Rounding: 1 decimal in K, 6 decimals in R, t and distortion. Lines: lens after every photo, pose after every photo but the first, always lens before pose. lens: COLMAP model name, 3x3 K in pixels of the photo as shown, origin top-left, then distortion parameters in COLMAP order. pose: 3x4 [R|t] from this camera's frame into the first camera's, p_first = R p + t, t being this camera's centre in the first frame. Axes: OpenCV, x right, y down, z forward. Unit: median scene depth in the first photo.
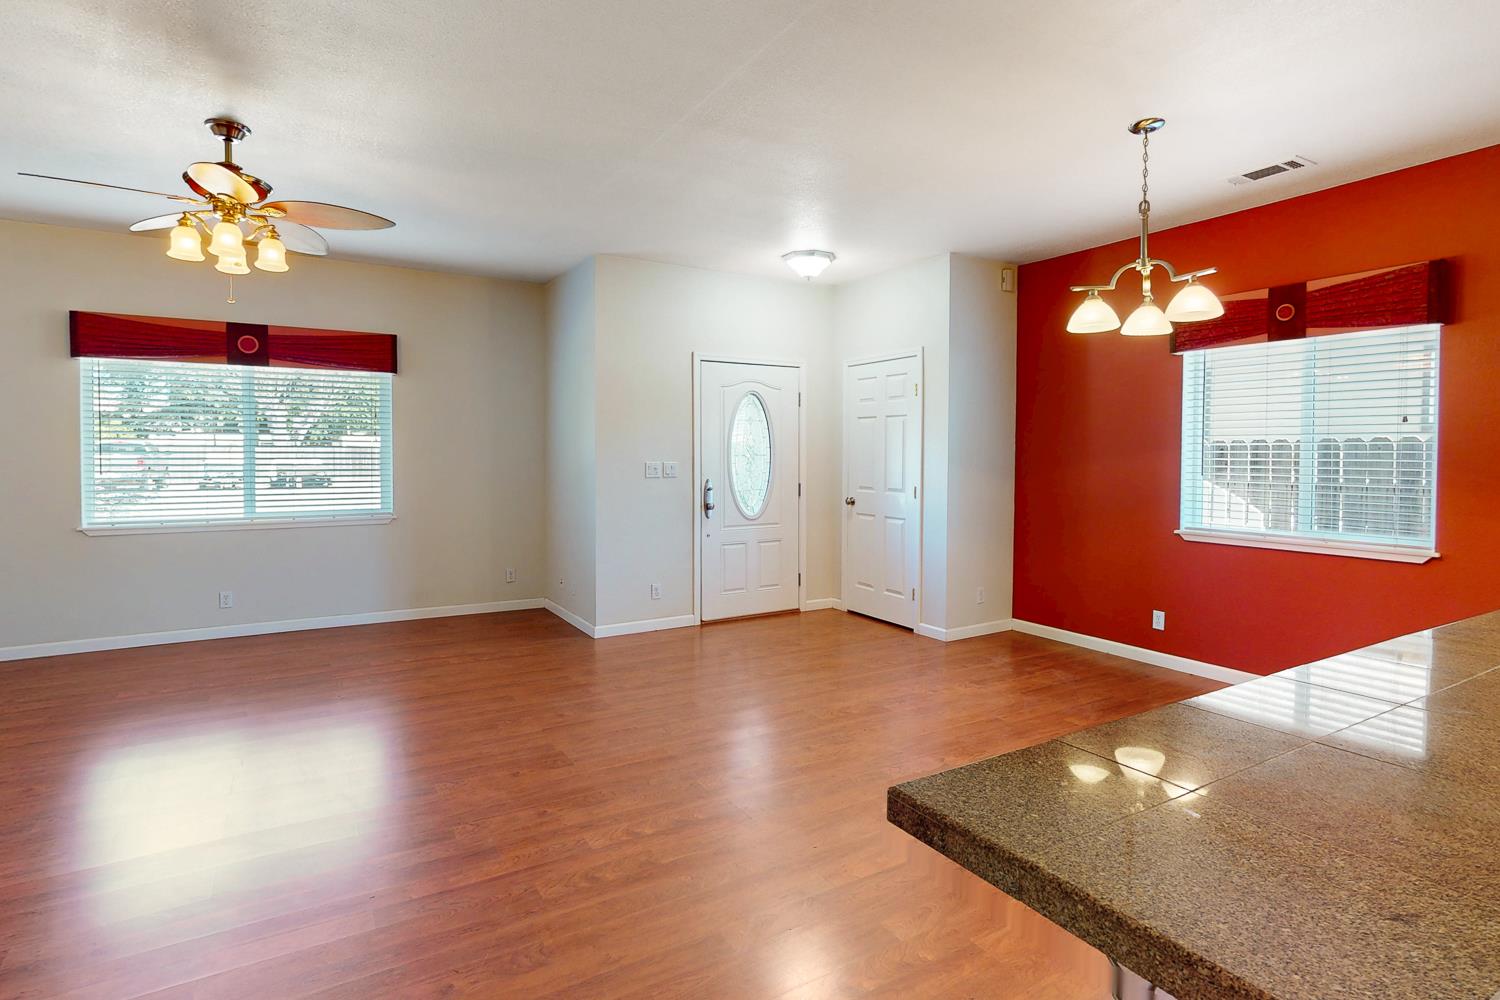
lens RADIAL K [[750.8, 0, 749.8], [0, 750.8, 474.9], [0, 0, 1]] dist [0.001183, 0.000374]
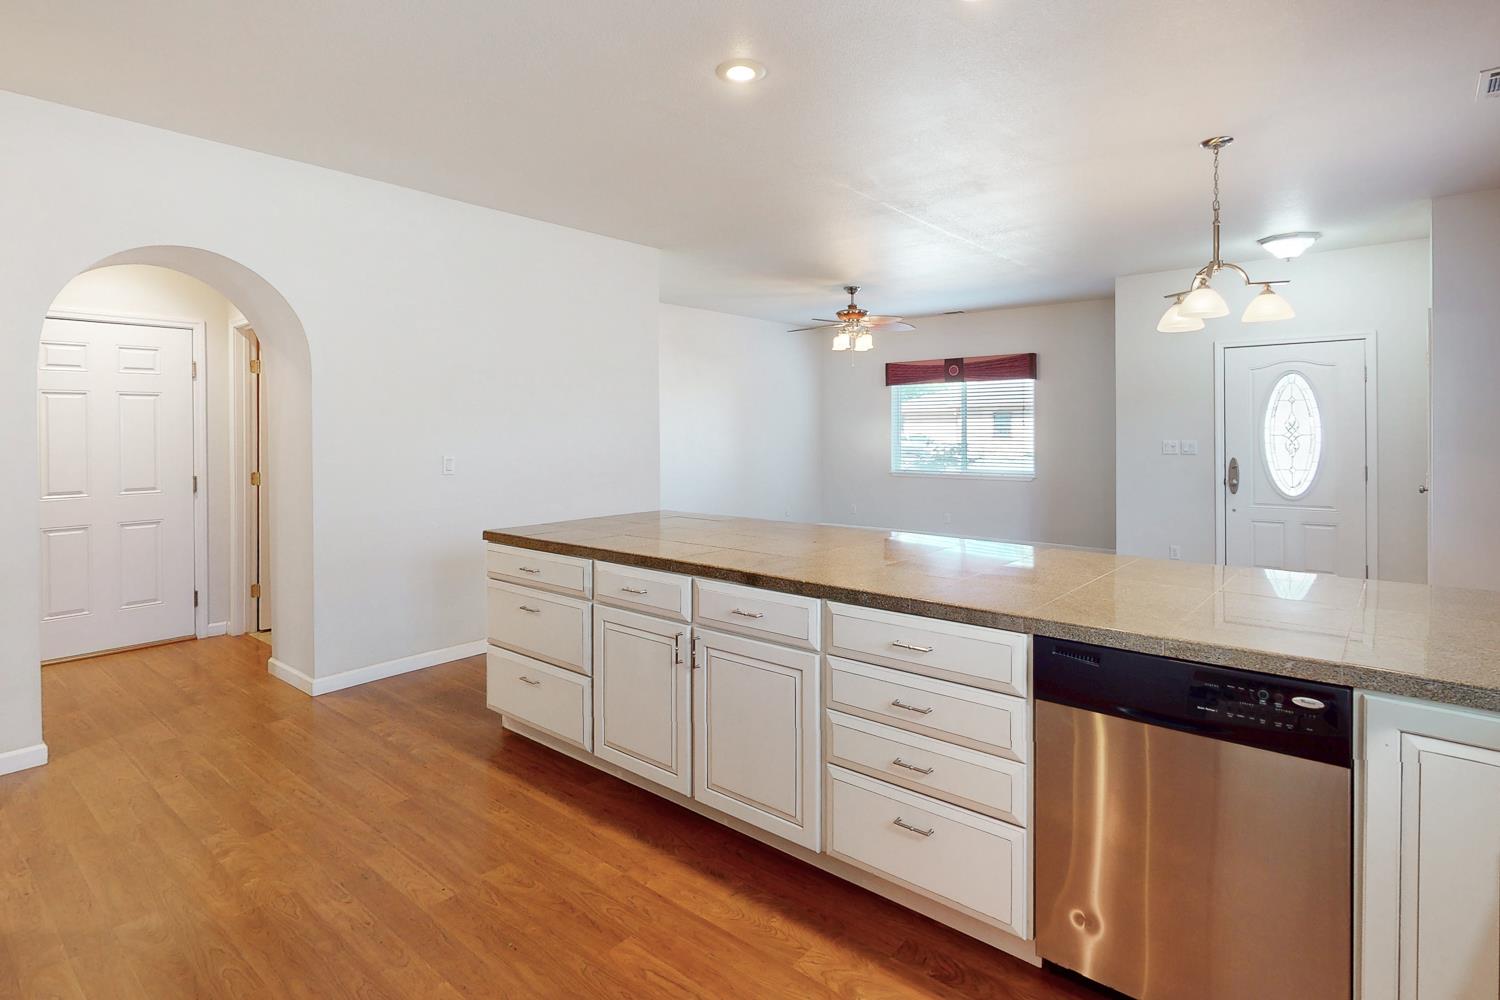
lens RADIAL K [[754.9, 0, 754.8], [0, 754.9, 441.2], [0, 0, 1]] dist [0.000972, 0.000289]
pose [[0.331543, 0.008400, -0.943403, 0.752964], [-0.021520, 0.999768, 0.001339, -0.004266], [0.943195, 0.019858, 0.331647, 0.001931]]
